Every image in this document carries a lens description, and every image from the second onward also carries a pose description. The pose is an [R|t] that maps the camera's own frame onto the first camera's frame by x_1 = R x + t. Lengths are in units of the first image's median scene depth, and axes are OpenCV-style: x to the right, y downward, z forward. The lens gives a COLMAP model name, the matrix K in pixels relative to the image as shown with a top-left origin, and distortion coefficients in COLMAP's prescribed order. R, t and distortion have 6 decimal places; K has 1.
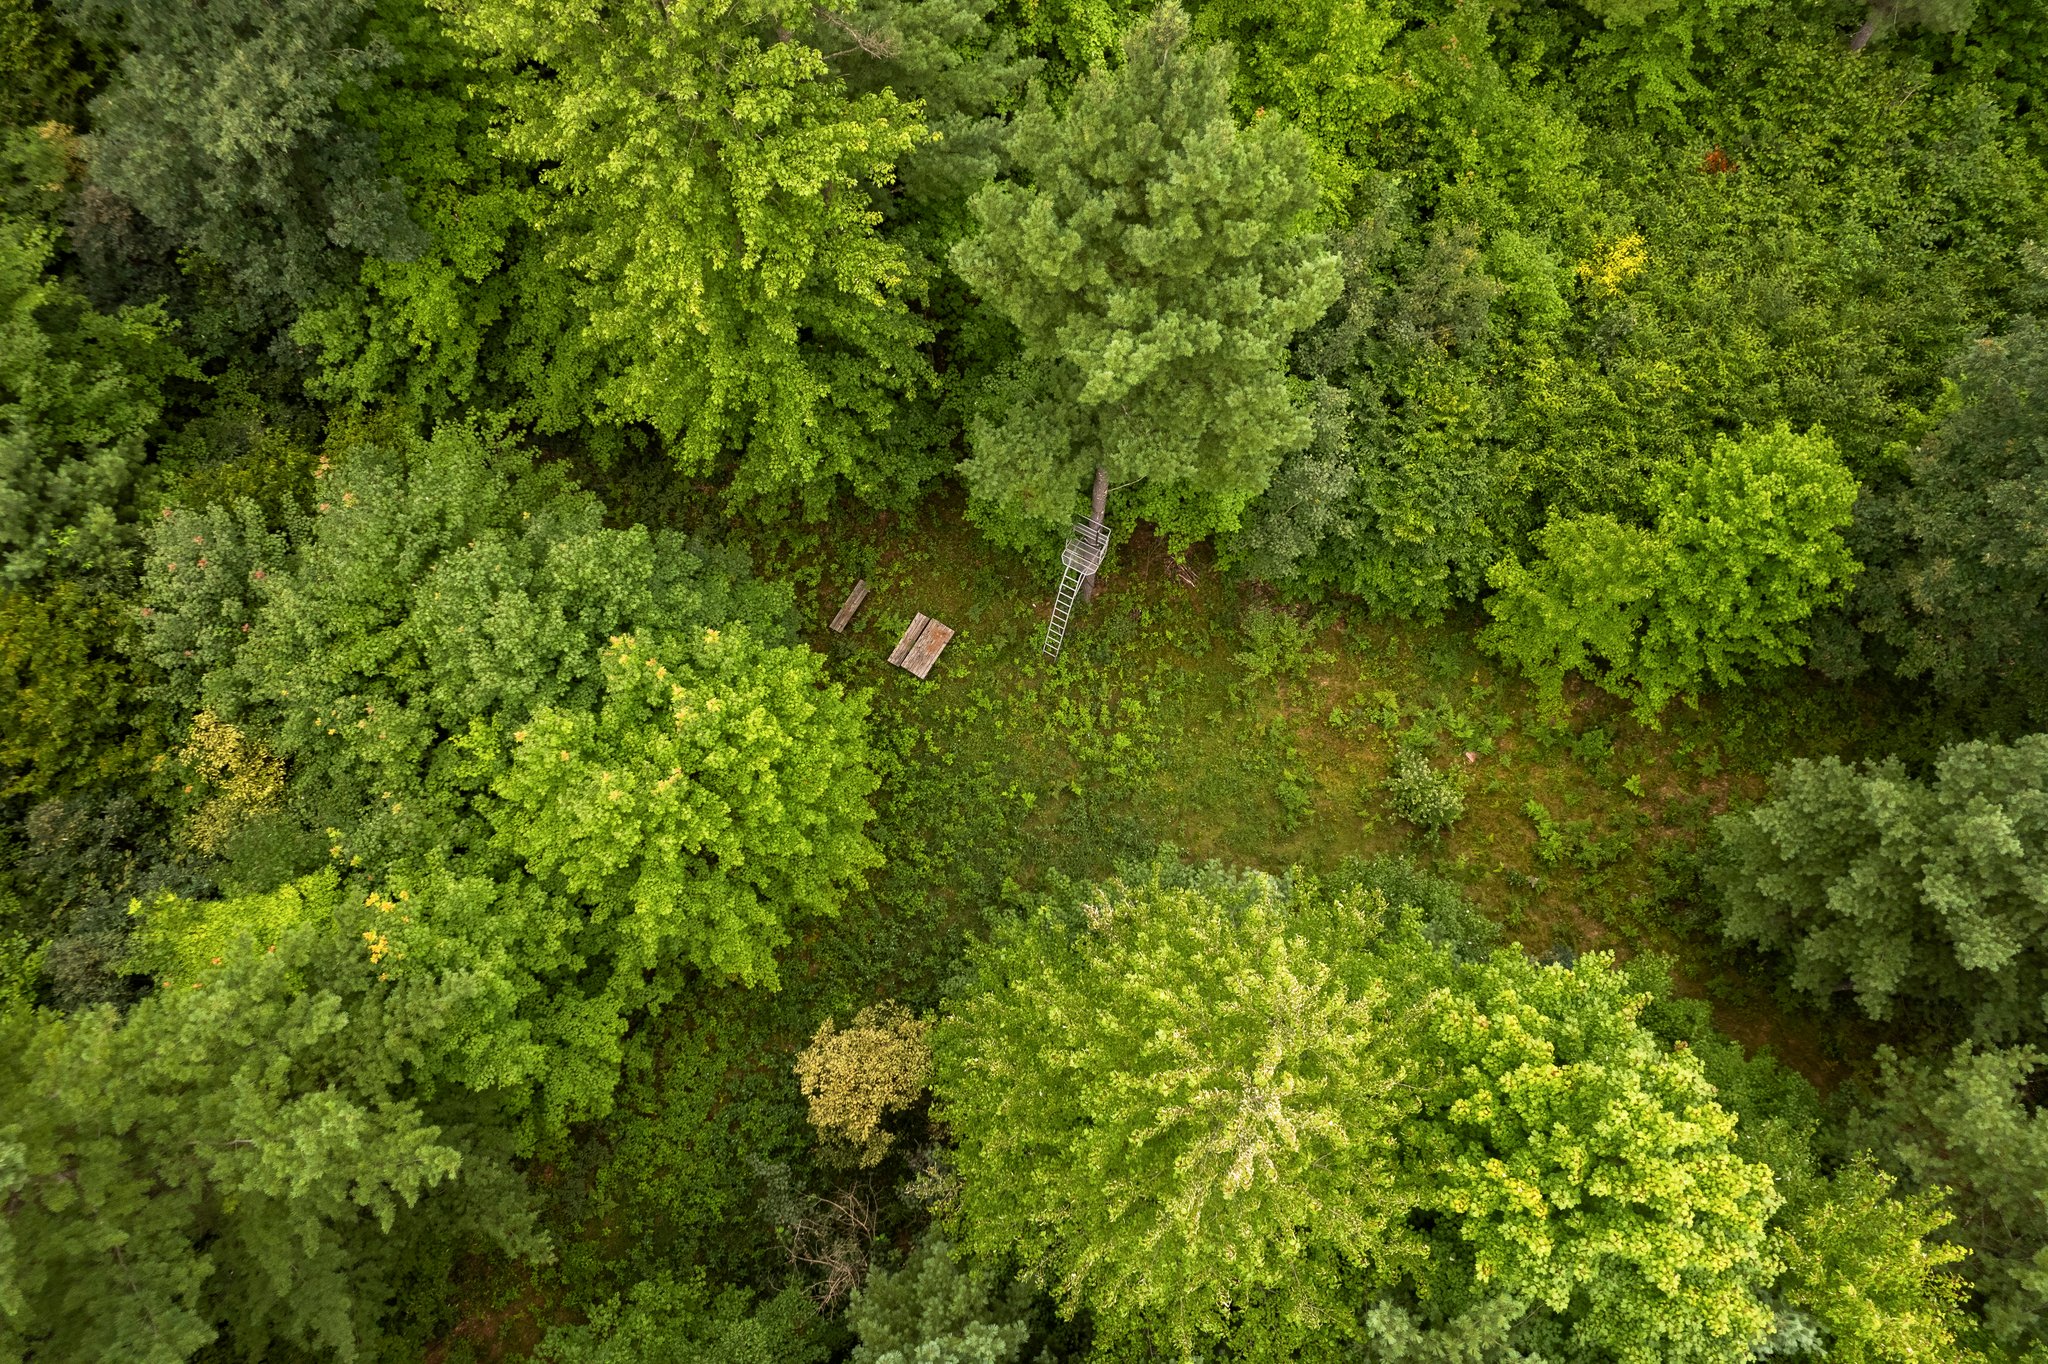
lens RADIAL K [[1270.6, 0, 1026.5], [0, 1270.6, 678.2], [0, 0, 1]] dist [-0.028860, 0.016213]
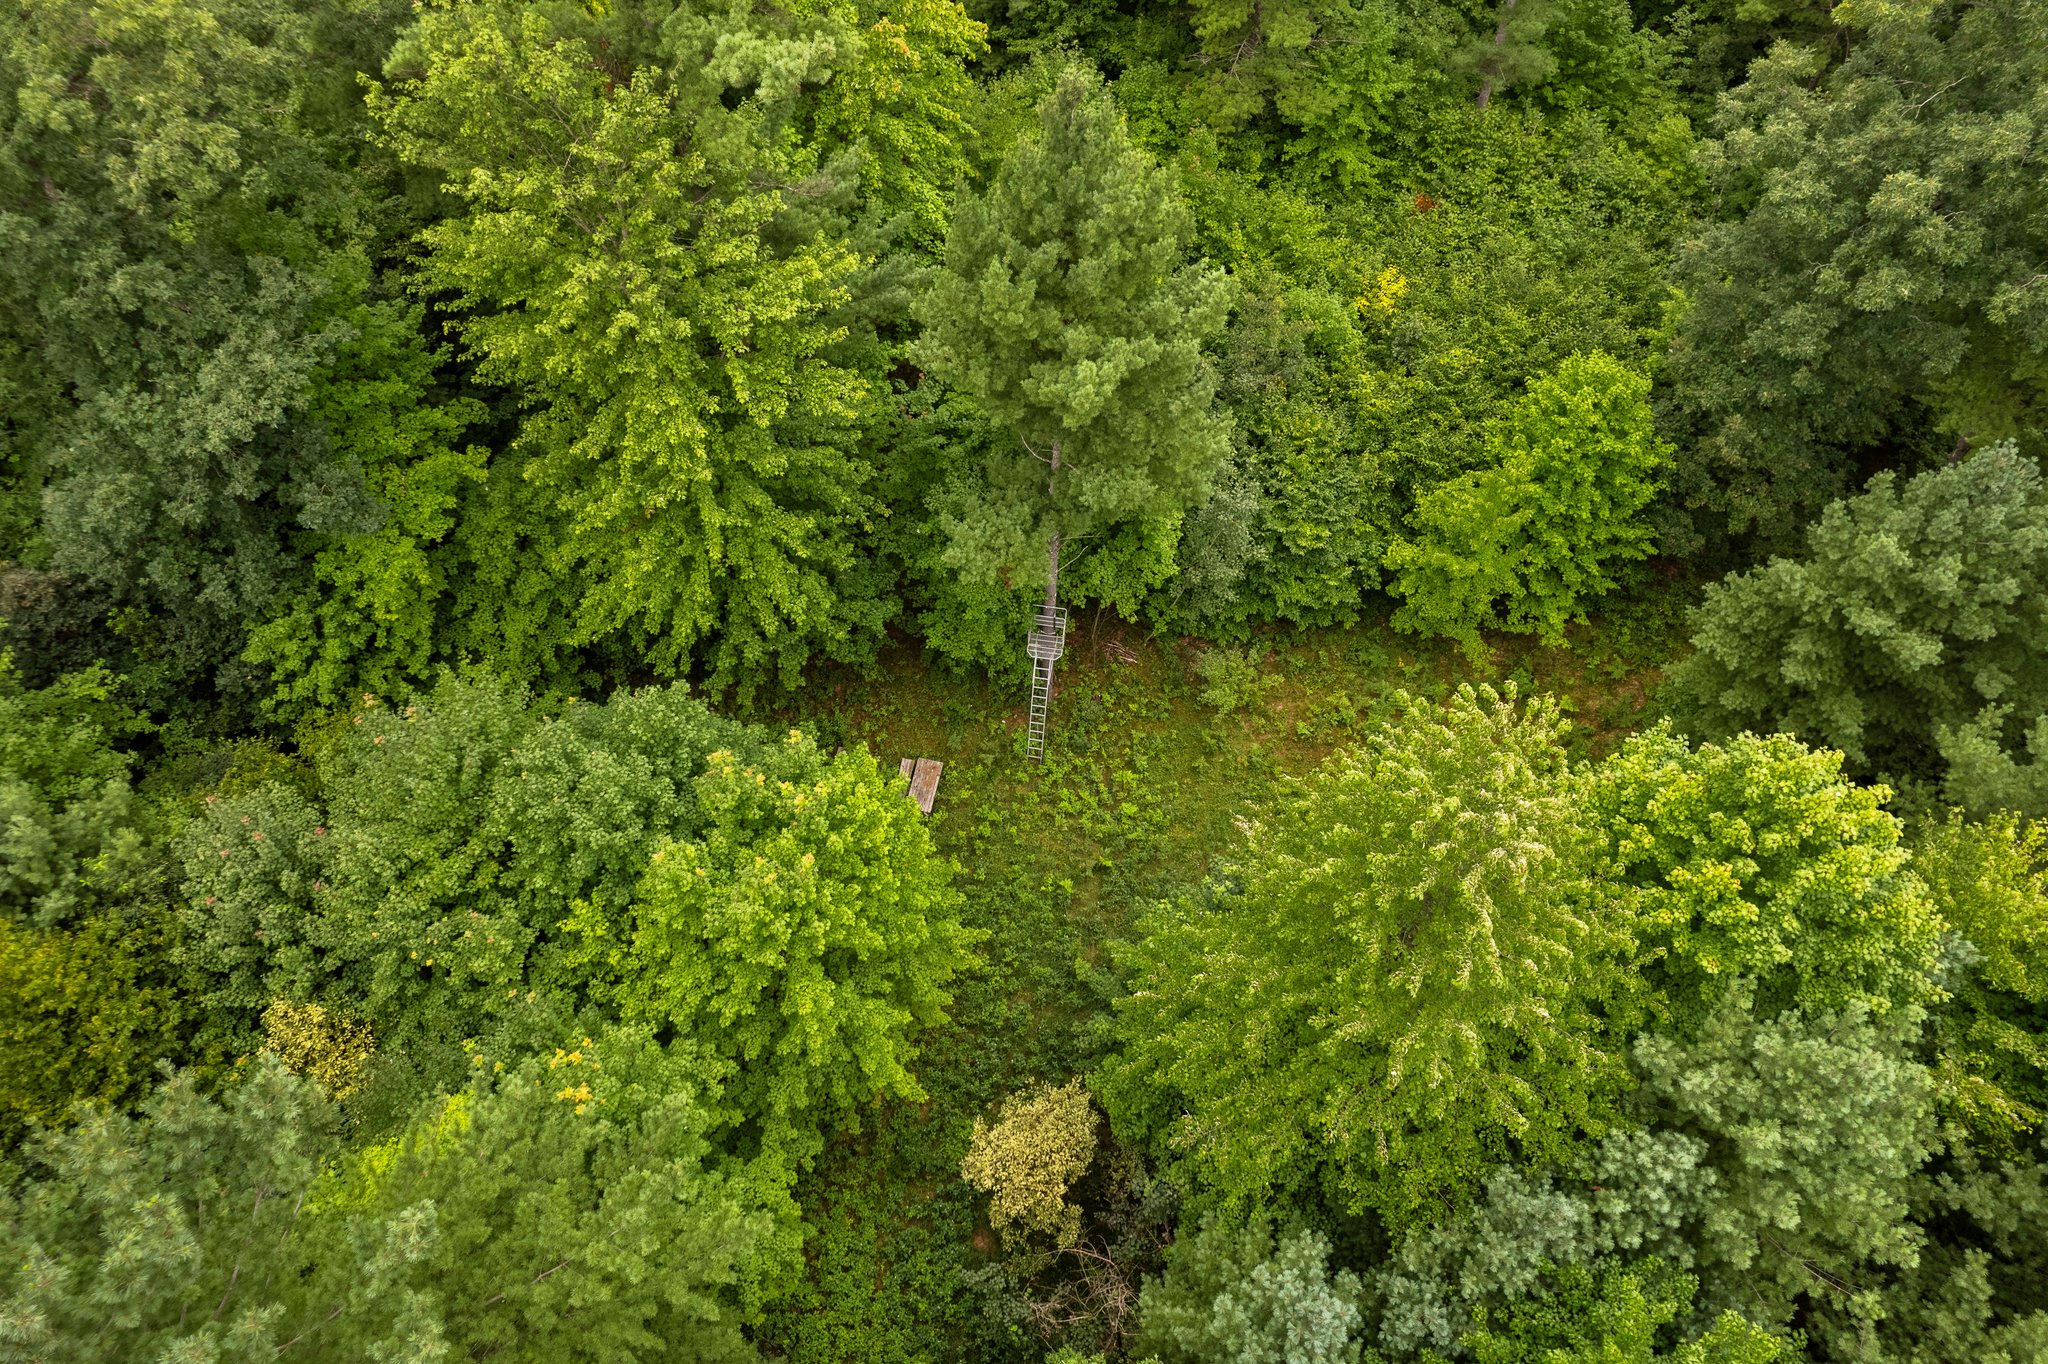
lens RADIAL K [[1270.6, 0, 1027.1], [0, 1270.6, 682.9], [0, 0, 1]] dist [-0.028860, 0.016213]
pose [[0.940841, -0.291046, 0.173523, -0.190783], [0.321590, 0.928301, -0.186647, 0.148835], [-0.106758, 0.231408, 0.966981, -0.040594]]
